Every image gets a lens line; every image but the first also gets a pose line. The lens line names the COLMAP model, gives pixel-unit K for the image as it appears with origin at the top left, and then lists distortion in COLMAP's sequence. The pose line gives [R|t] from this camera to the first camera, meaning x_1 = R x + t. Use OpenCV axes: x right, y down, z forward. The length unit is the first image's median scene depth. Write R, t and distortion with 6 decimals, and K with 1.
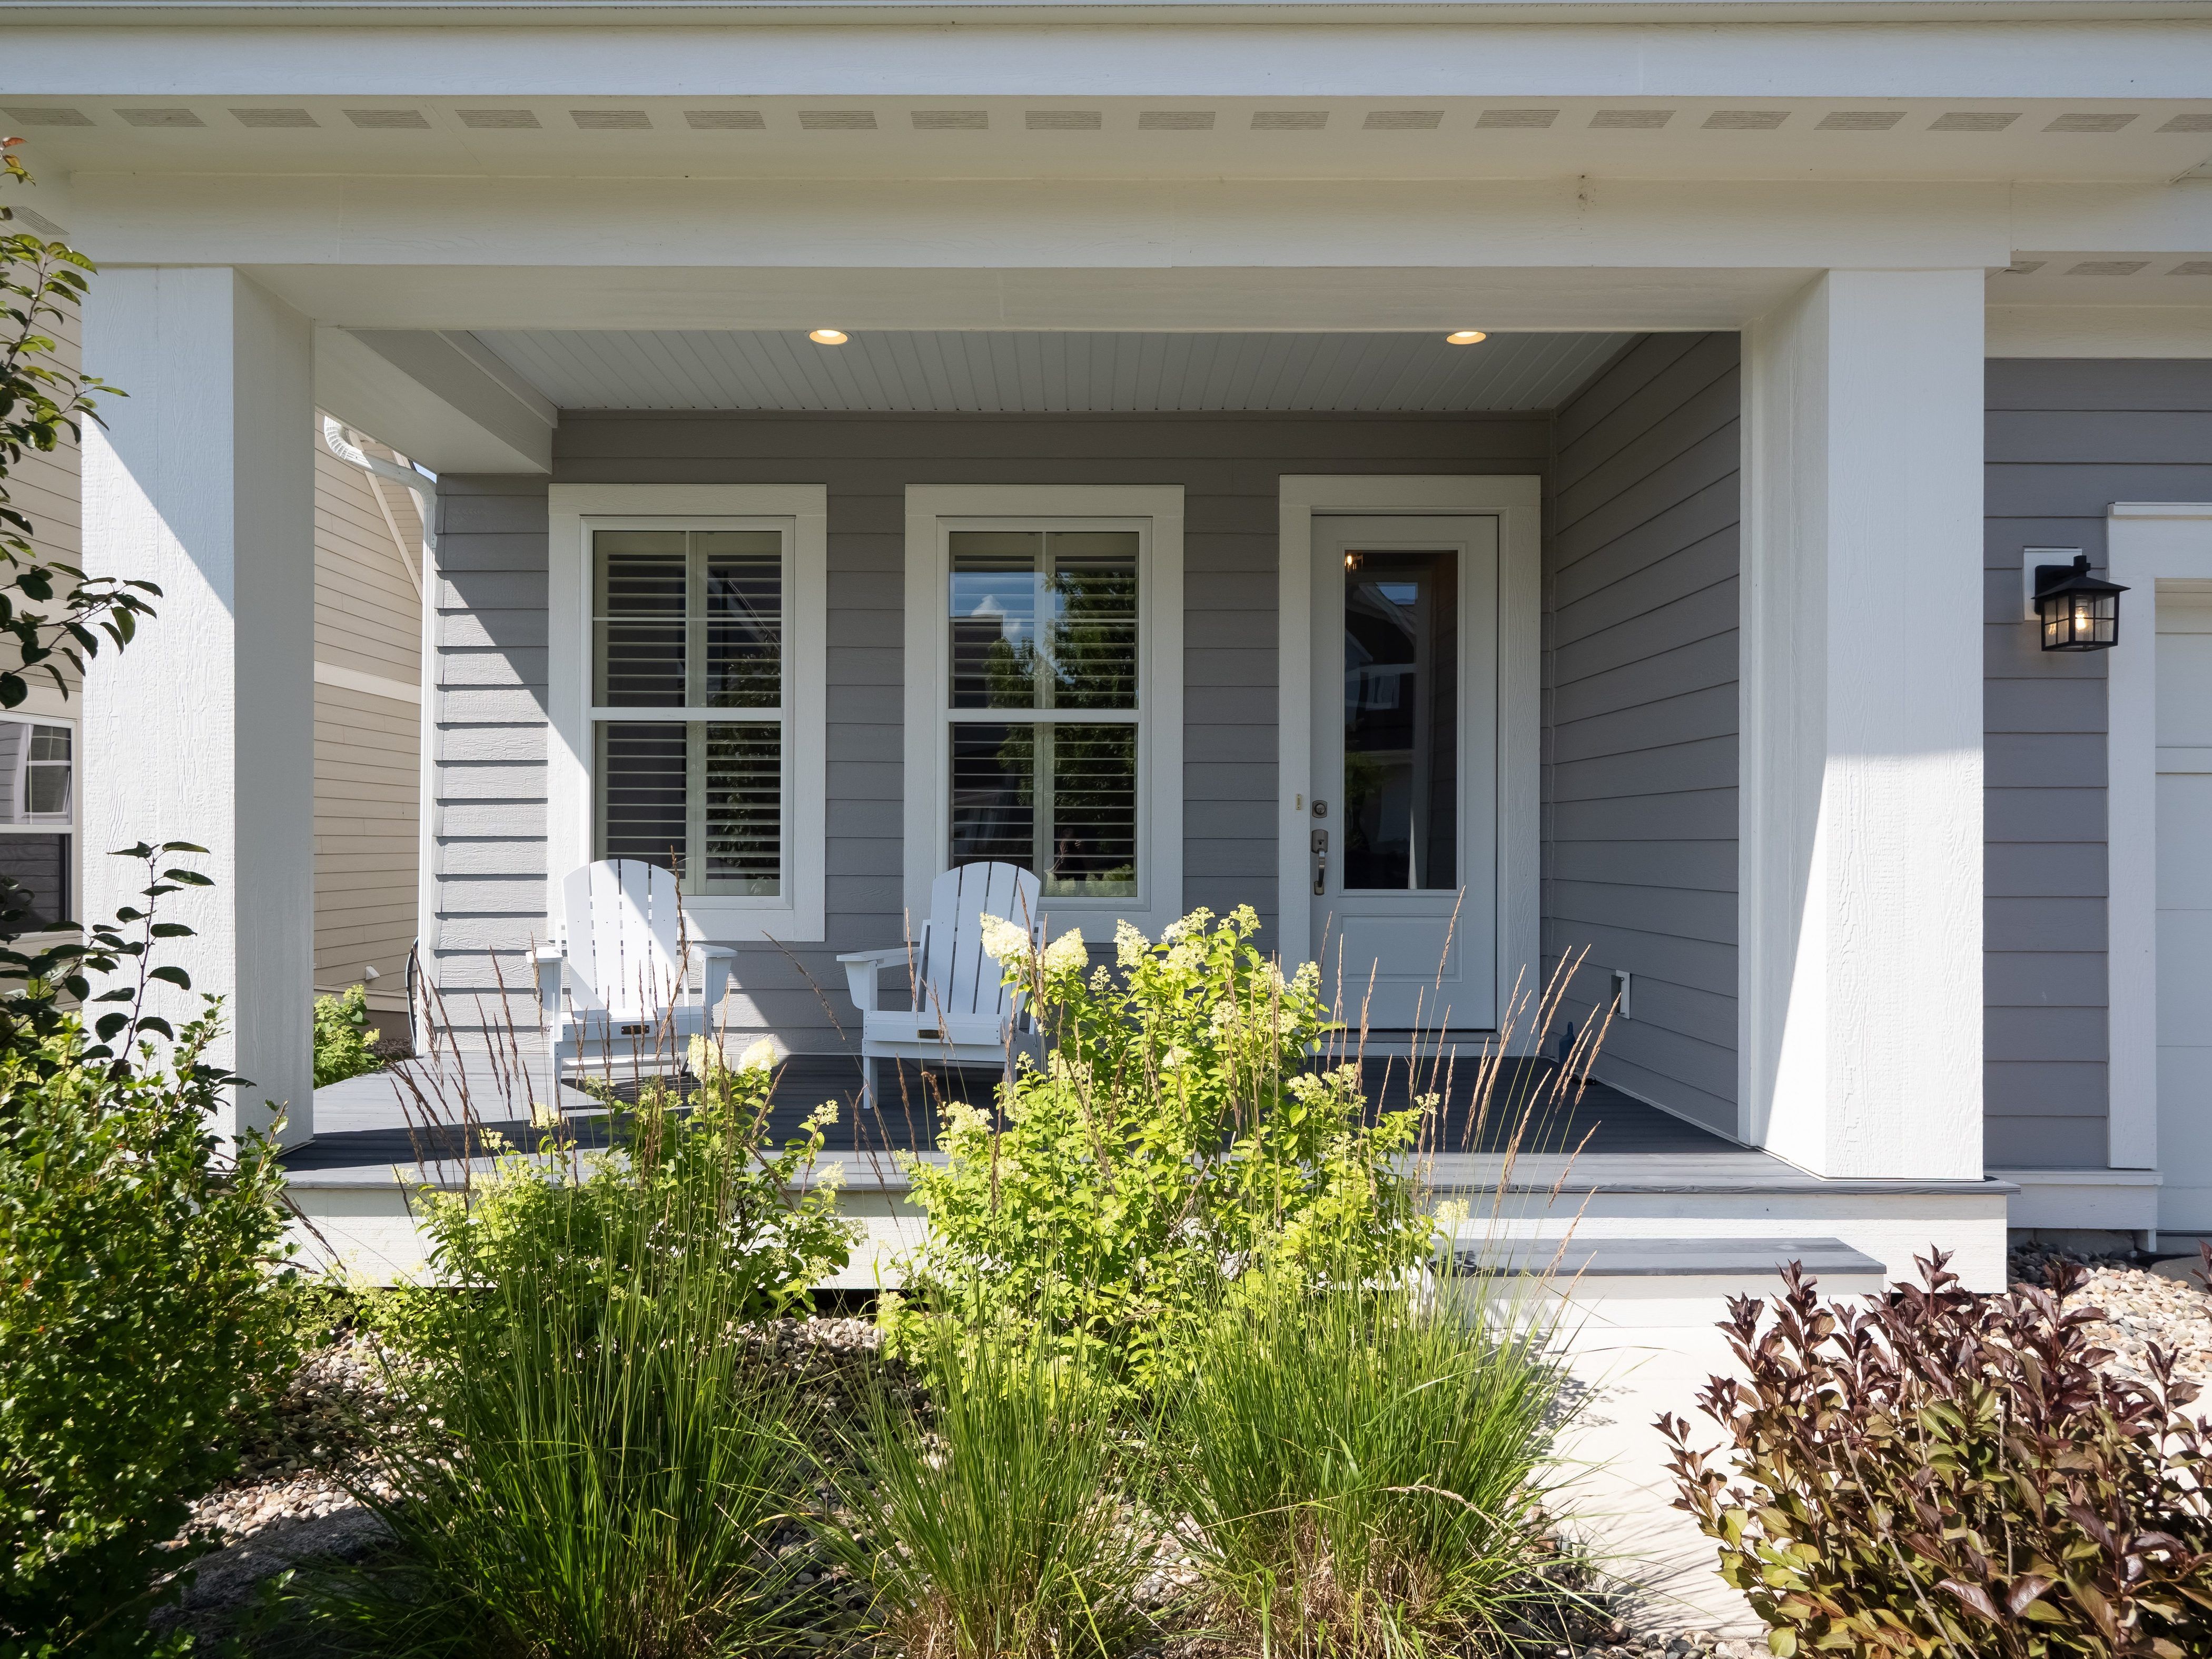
lens RADIAL K [[1492.0, 0, 1041.6], [0, 1492.0, 831.5], [0, 0, 1]] dist [0.002626, -0.000290]
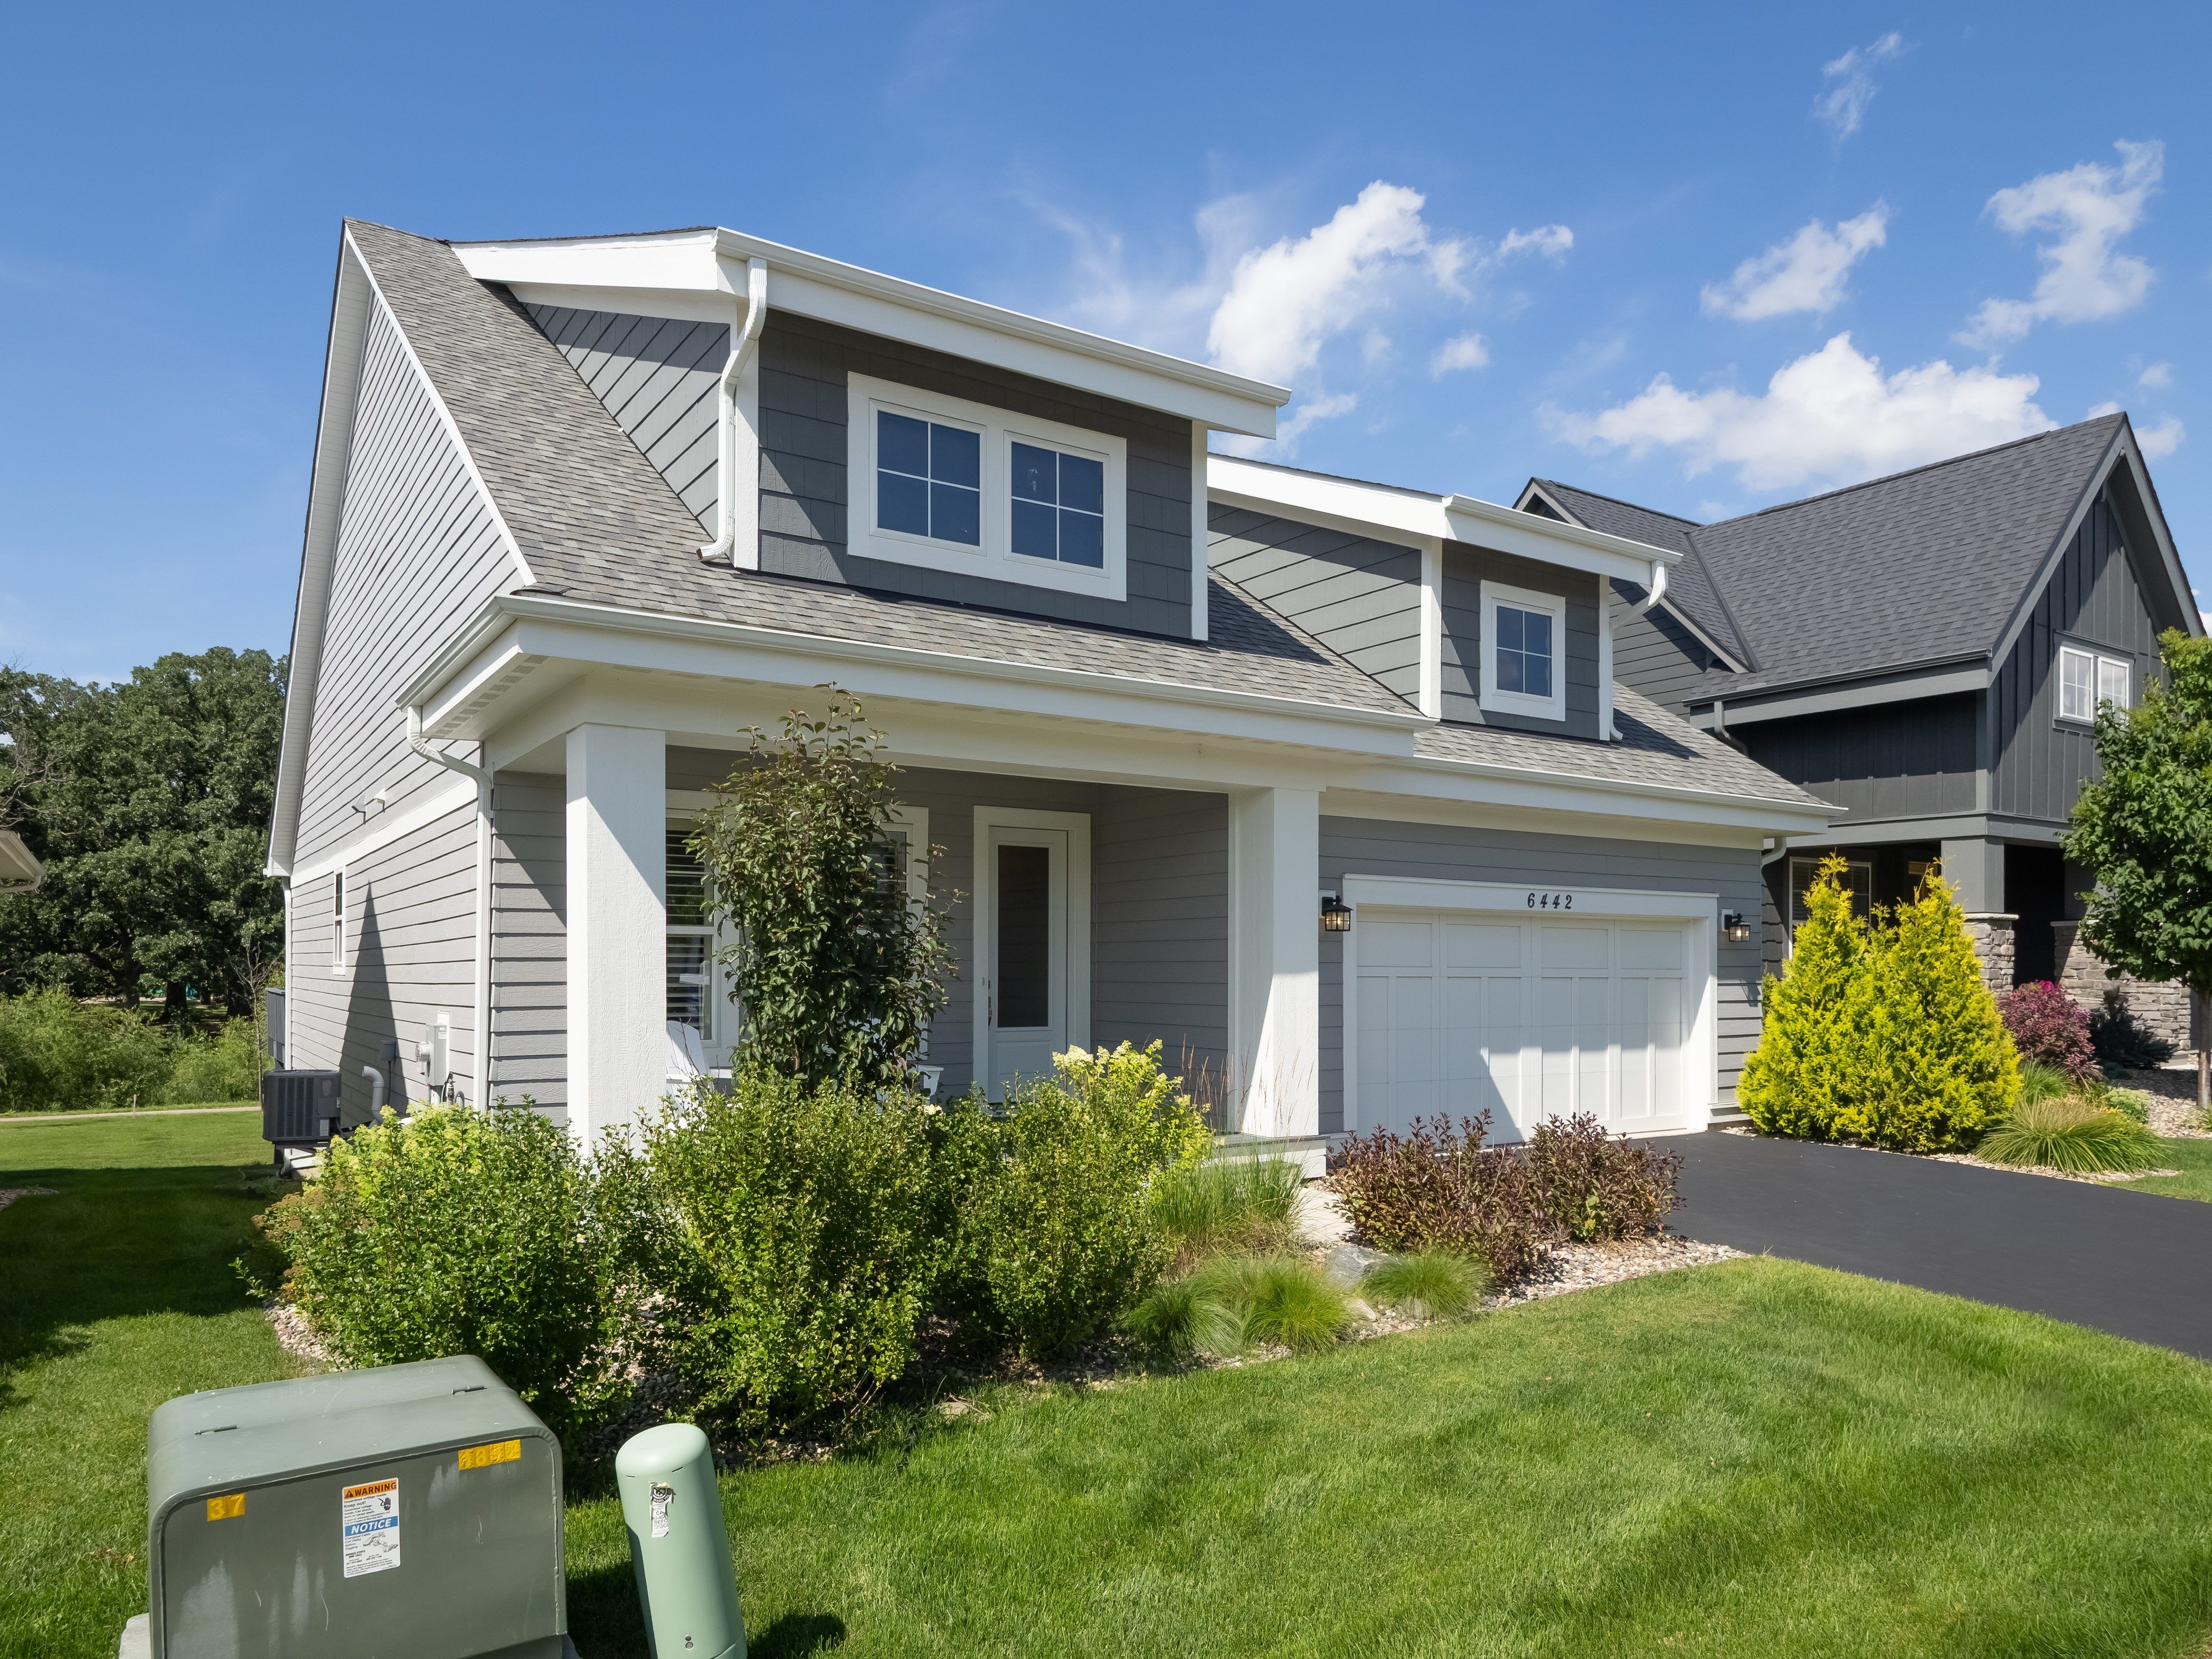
lens RADIAL K [[1466.4, 0, 1102.5], [0, 1466.4, 951.5], [0, 0, 1]] dist [-0.000965, -0.000010]
pose [[0.824899, 0.006078, 0.565248, -0.739823], [-0.004932, 0.999982, -0.003555, -0.051314], [-0.565259, 0.000145, 0.824913, -0.595605]]
